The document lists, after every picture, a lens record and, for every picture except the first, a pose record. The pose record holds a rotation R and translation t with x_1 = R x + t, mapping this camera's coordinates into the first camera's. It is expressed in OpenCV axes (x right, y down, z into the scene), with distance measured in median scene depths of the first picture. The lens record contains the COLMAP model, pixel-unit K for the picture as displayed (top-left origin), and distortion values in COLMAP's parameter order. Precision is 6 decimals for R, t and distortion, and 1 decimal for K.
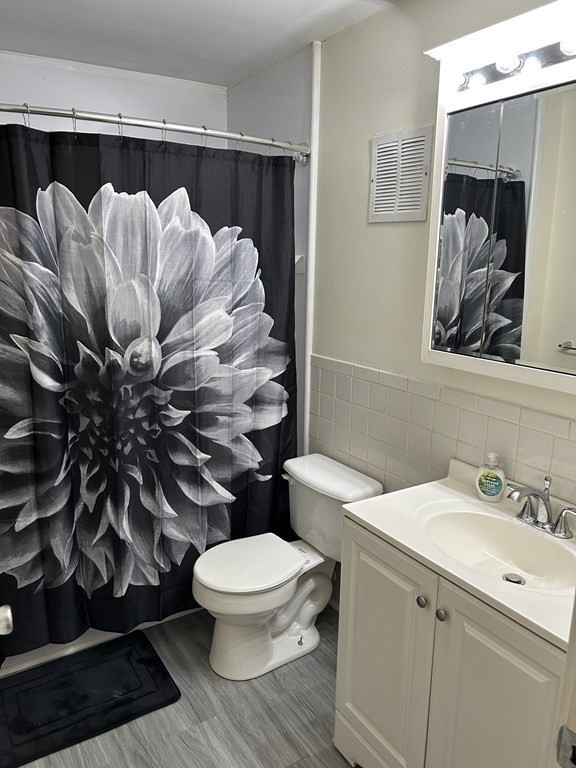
lens RADIAL K [[582.1, 0, 285.6], [0, 582.1, 381.8], [0, 0, 1]] dist [0.042086, -0.044673]
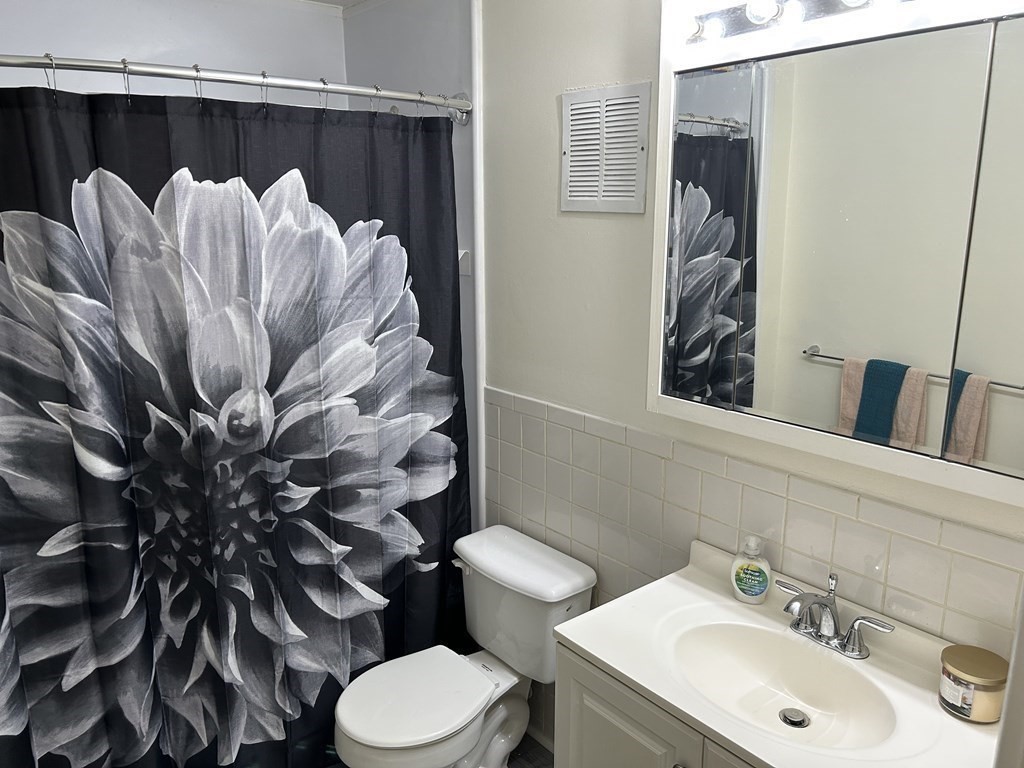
lens RADIAL K [[776.2, 0, 515.6], [0, 776.2, 384.5], [0, 0, 1]] dist [0.042086, -0.044673]
pose [[0.992117, -0.045731, 0.116670, -0.037125], [0.044170, 0.998897, 0.015936, -0.080686], [-0.117271, -0.010657, 0.993043, 0.057356]]
